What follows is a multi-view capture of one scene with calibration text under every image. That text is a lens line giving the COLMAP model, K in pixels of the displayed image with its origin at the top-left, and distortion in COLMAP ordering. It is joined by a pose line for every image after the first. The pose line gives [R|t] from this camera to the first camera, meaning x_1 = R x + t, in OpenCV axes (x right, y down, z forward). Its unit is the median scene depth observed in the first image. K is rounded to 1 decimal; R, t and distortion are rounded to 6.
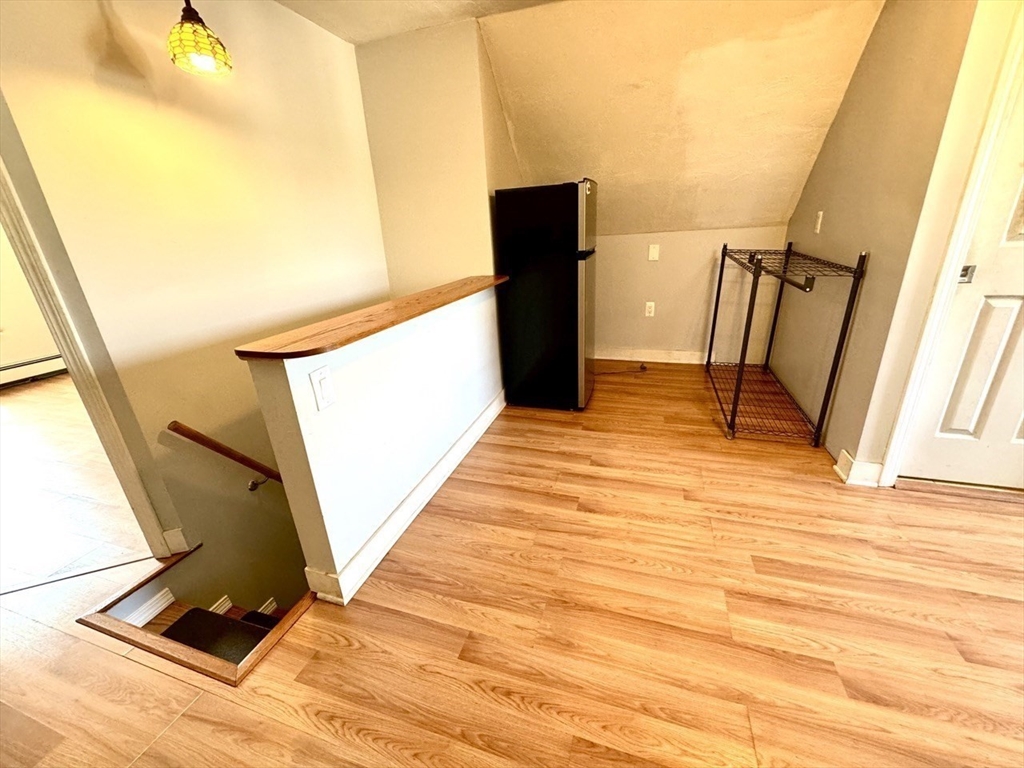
lens RADIAL K [[410.3, 0, 511.3], [0, 410.3, 378.9], [0, 0, 1]] dist [-0.000623, -0.000757]
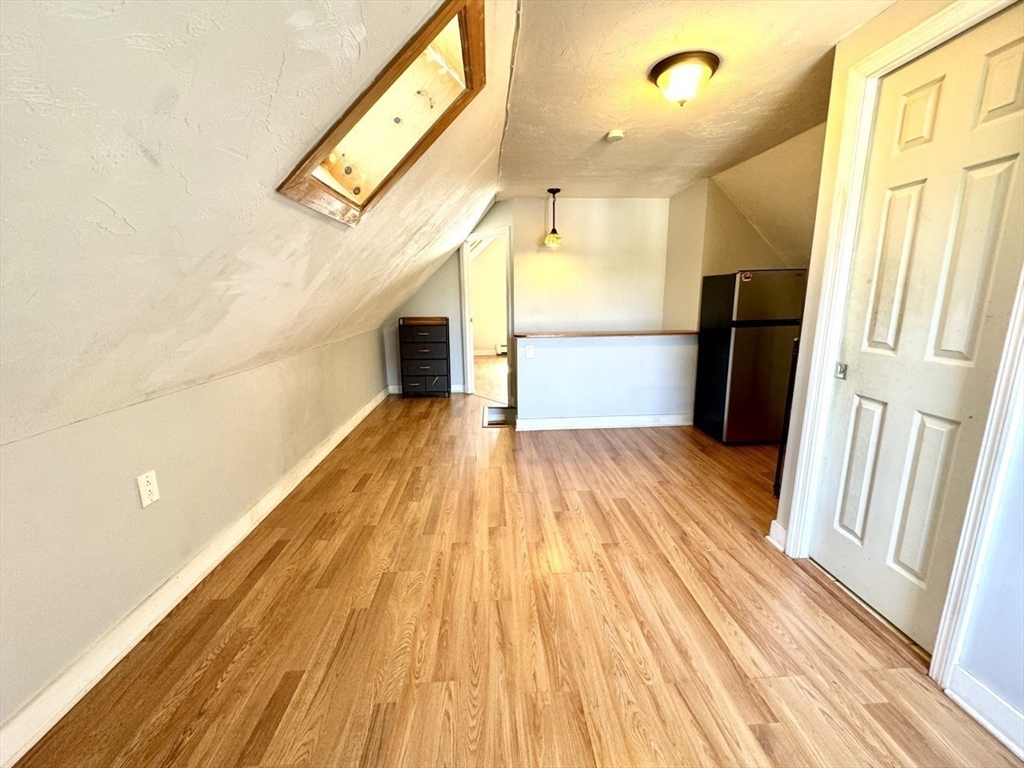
lens RADIAL K [[410.3, 0, 511.3], [0, 410.3, 378.9], [0, 0, 1]] dist [-0.000623, -0.000757]
pose [[0.369746, 0.237993, -0.898136, 1.600323], [-0.328013, 0.937833, 0.113475, -0.060286], [0.869307, 0.252644, 0.424825, -0.223253]]
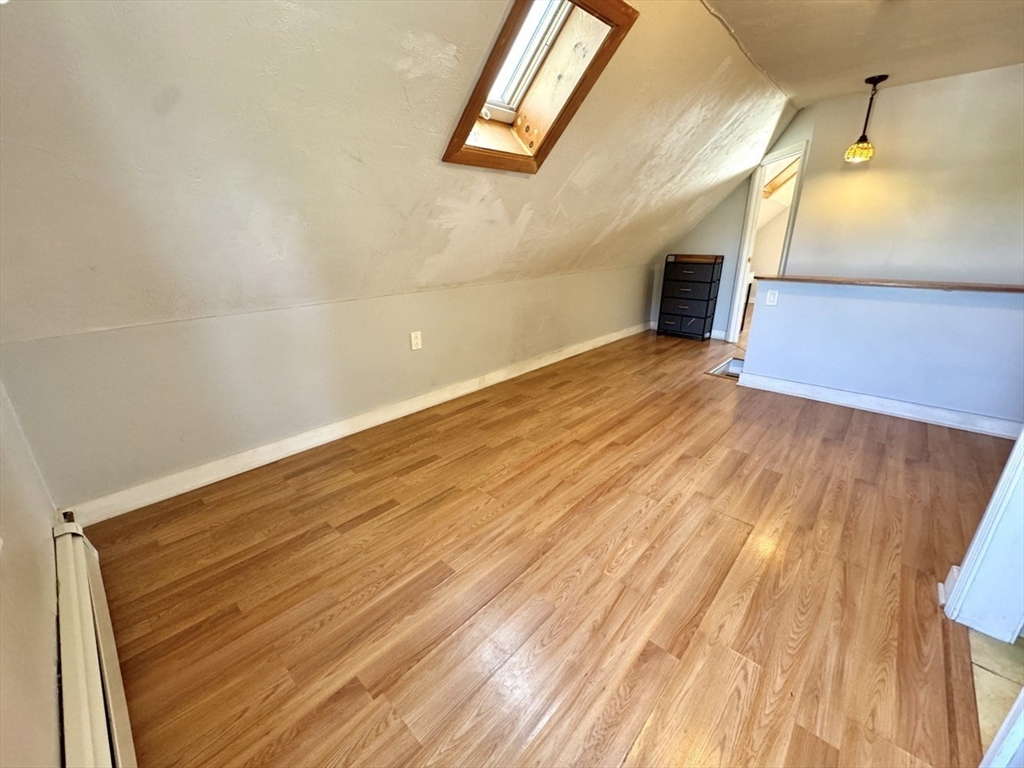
lens RADIAL K [[410.3, 0, 511.3], [0, 410.3, 378.9], [0, 0, 1]] dist [-0.000623, -0.000757]
pose [[-0.412632, 0.354460, -0.839103, 1.827028], [-0.278001, 0.828228, 0.486574, -0.250231], [0.867439, 0.434047, -0.243213, 0.332499]]
